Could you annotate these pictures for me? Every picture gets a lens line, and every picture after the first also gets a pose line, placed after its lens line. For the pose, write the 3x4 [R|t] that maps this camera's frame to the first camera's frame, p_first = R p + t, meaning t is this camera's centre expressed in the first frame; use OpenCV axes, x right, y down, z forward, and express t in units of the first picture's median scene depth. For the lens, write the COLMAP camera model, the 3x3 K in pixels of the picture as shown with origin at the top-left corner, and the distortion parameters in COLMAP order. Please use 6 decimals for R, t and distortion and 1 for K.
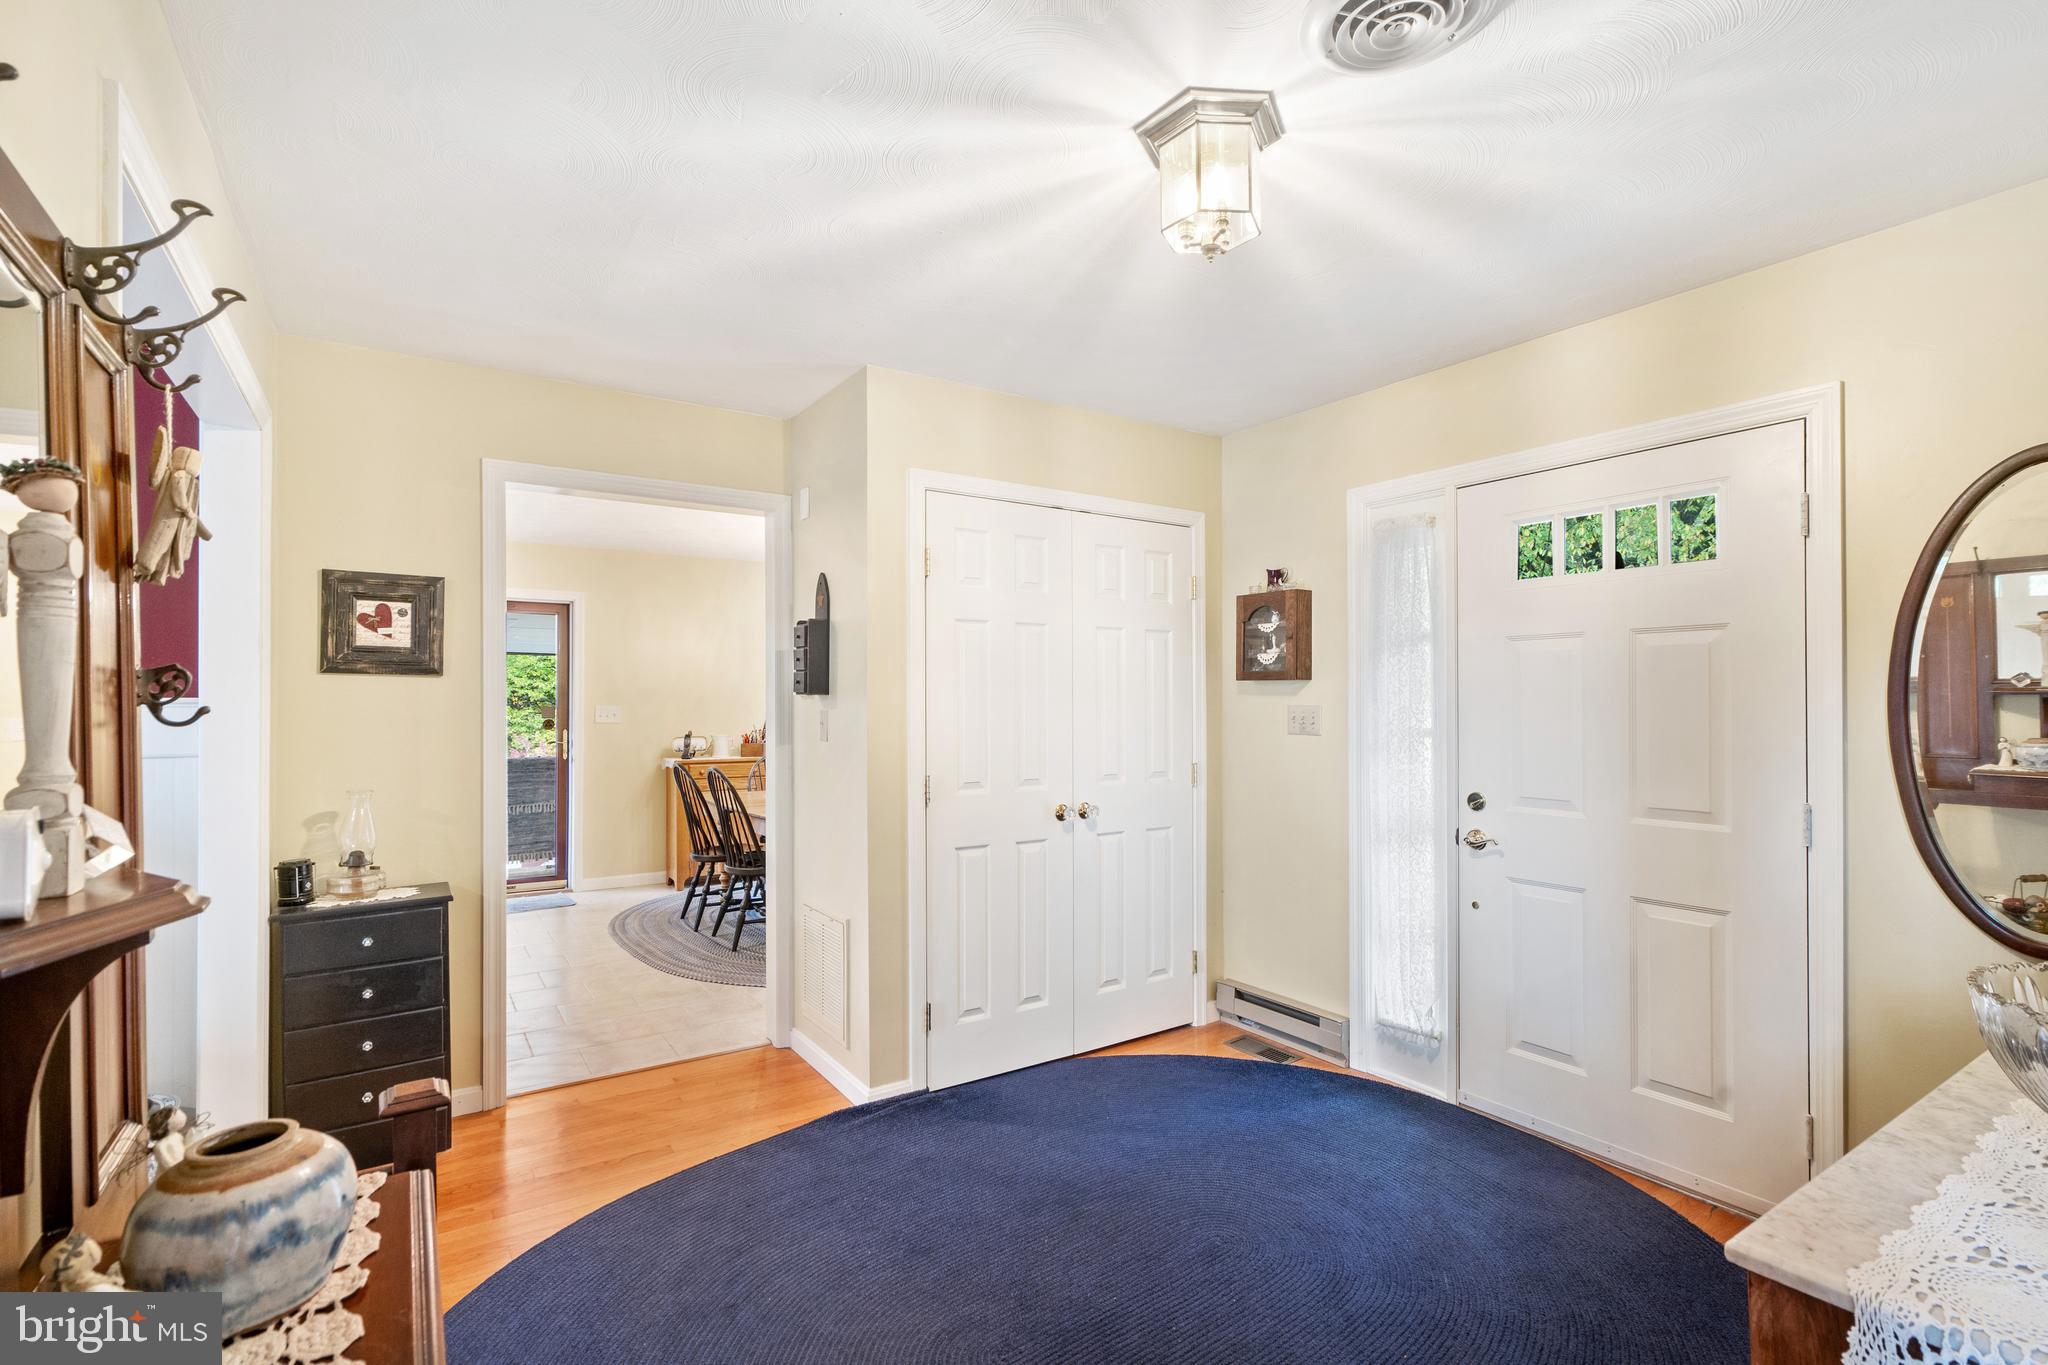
lens RADIAL K [[949.3, 0, 1023.3], [0, 949.3, 696.7], [0, 0, 1]] dist [-0.002086, 0.001667]
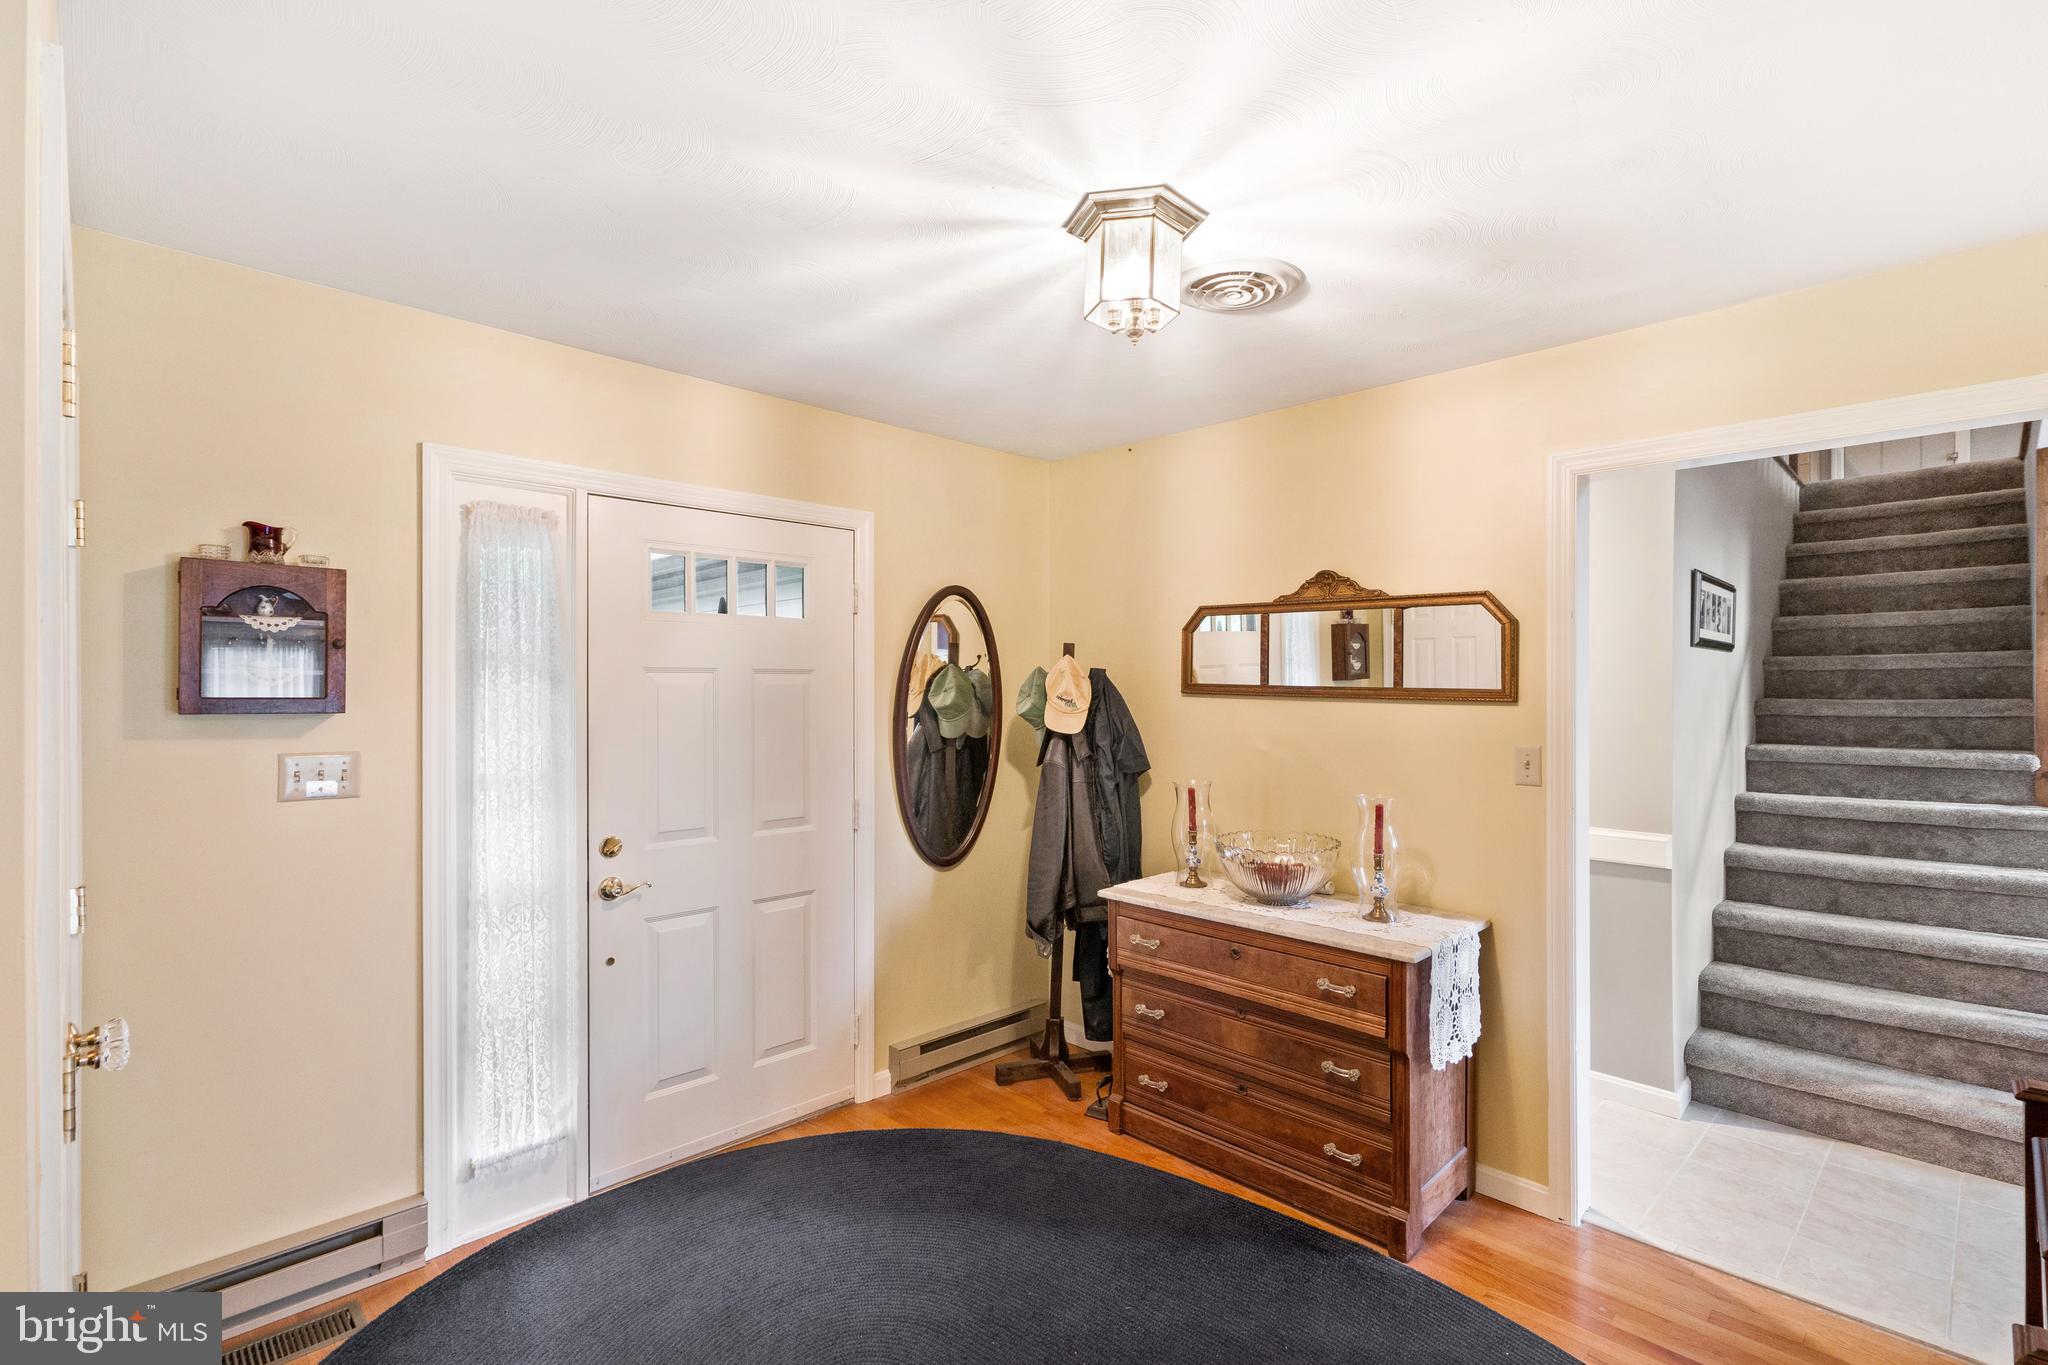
lens RADIAL K [[949.3, 0, 1025.7], [0, 949.3, 683.7], [0, 0, 1]] dist [-0.002086, 0.001667]
pose [[-0.192350, -0.003445, 0.981320, -0.492578], [-0.013198, 0.999912, 0.000924, -0.052378], [-0.981238, -0.012774, -0.192378, 0.793781]]
